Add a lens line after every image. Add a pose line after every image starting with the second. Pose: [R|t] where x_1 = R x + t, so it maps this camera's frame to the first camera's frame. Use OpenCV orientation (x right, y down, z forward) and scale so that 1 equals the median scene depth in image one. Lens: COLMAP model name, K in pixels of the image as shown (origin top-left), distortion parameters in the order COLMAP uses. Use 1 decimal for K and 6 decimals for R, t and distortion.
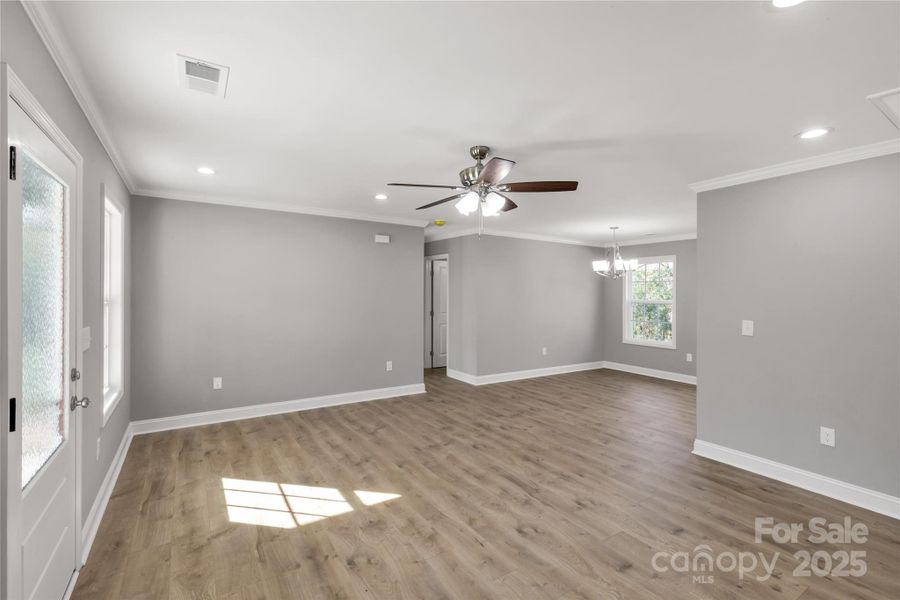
lens RADIAL K [[405.4, 0, 449.9], [0, 405.4, 296.0], [0, 0, 1]] dist [-0.001929, -0.000223]
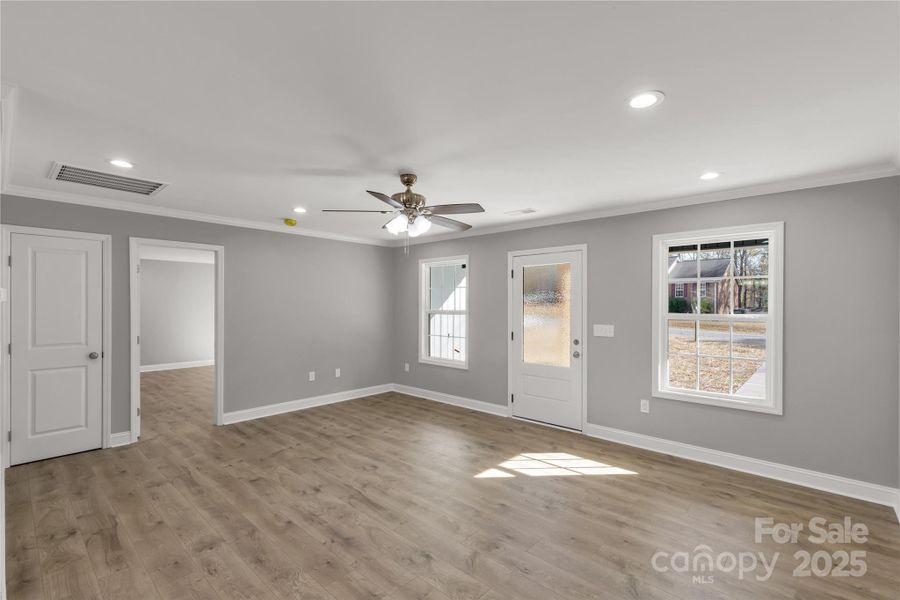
lens RADIAL K [[405.4, 0, 449.5], [0, 405.4, 303.4], [0, 0, 1]] dist [-0.001929, -0.000223]
pose [[-0.967204, -0.013745, -0.253630, 0.226030], [-0.014591, 0.999892, 0.001456, -0.012401], [0.253583, 0.005109, -0.967300, 1.909359]]
